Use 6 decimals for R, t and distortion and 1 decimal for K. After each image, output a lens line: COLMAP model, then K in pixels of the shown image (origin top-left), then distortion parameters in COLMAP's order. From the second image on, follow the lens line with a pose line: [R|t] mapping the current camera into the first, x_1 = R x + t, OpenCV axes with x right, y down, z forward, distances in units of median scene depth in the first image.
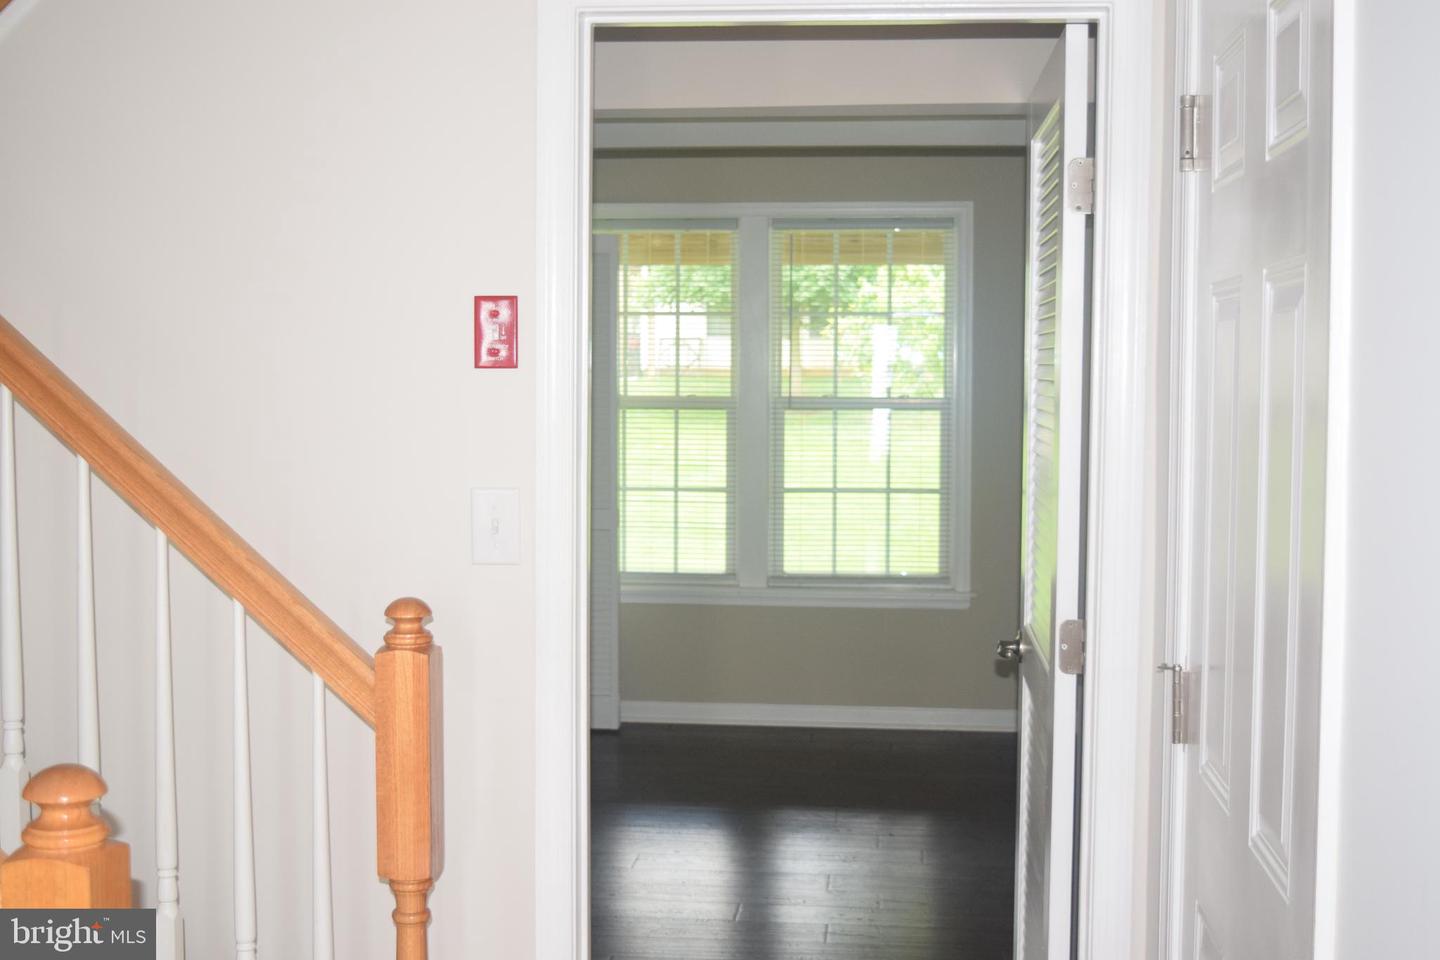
lens RADIAL K [[1872.3, 0, 722.0], [0, 1872.3, 481.1], [0, 0, 1]] dist [-0.025008, 0.000000]
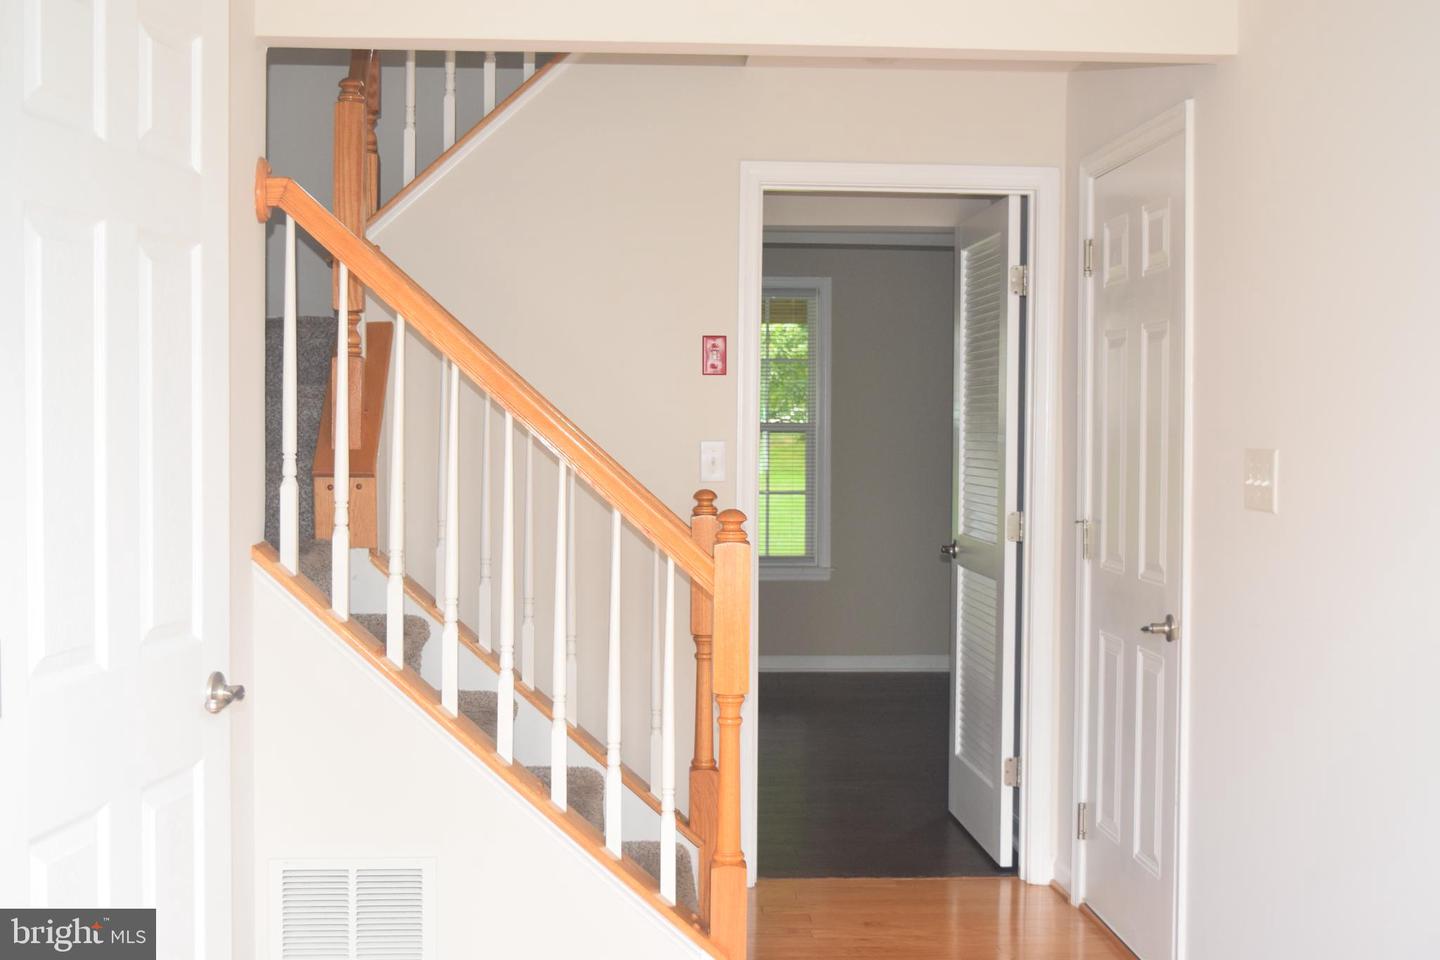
lens RADIAL K [[1872.3, 0, 718.2], [0, 1872.3, 478.4], [0, 0, 1]] dist [-0.025008, 0.000000]
pose [[0.987754, -0.003799, 0.155973, -0.406016], [0.009070, 0.999411, -0.033091, 0.102817], [-0.155755, 0.034101, 0.987207, -0.821296]]
